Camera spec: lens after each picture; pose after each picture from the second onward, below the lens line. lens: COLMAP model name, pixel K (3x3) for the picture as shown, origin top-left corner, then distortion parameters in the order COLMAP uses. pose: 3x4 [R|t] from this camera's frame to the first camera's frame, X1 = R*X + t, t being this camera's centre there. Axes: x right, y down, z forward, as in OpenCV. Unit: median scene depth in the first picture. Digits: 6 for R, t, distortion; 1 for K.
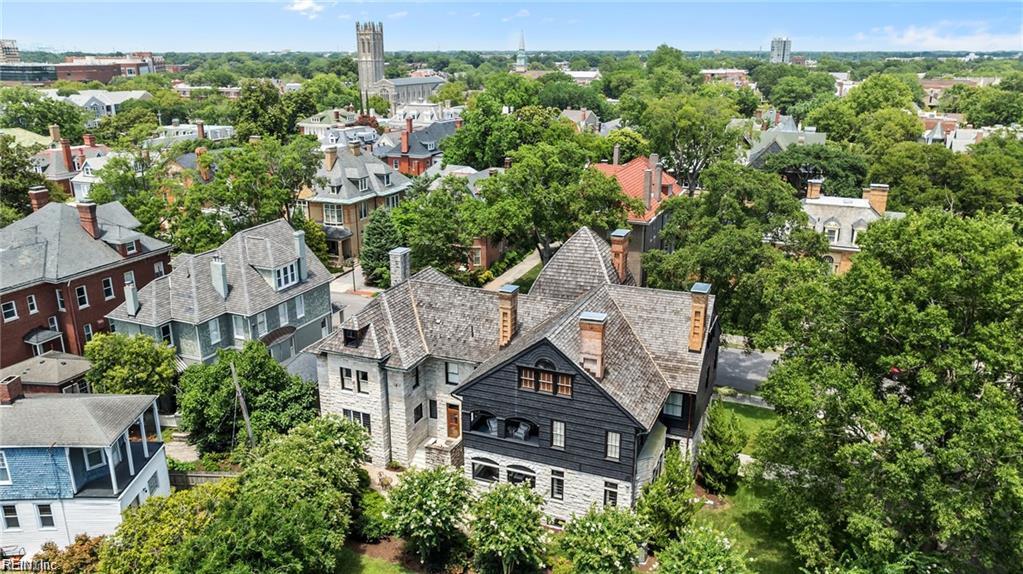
lens RADIAL K [[745.2, 0, 512.1], [0, 745.2, 286.6], [0, 0, 1]] dist [-0.005420, -0.001889]
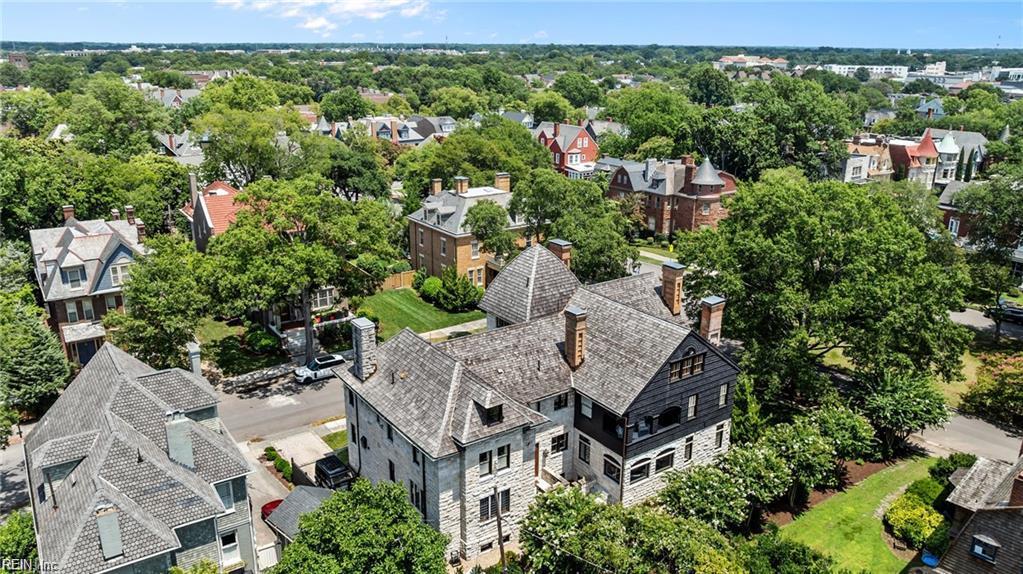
lens RADIAL K [[745.2, 0, 510.8], [0, 745.2, 286.8], [0, 0, 1]] dist [-0.005420, -0.001889]
pose [[0.542055, -0.253420, 0.801221, -0.989191], [0.244993, 0.959683, 0.137793, -0.219703], [-0.803838, 0.121602, 0.582287, 0.502427]]
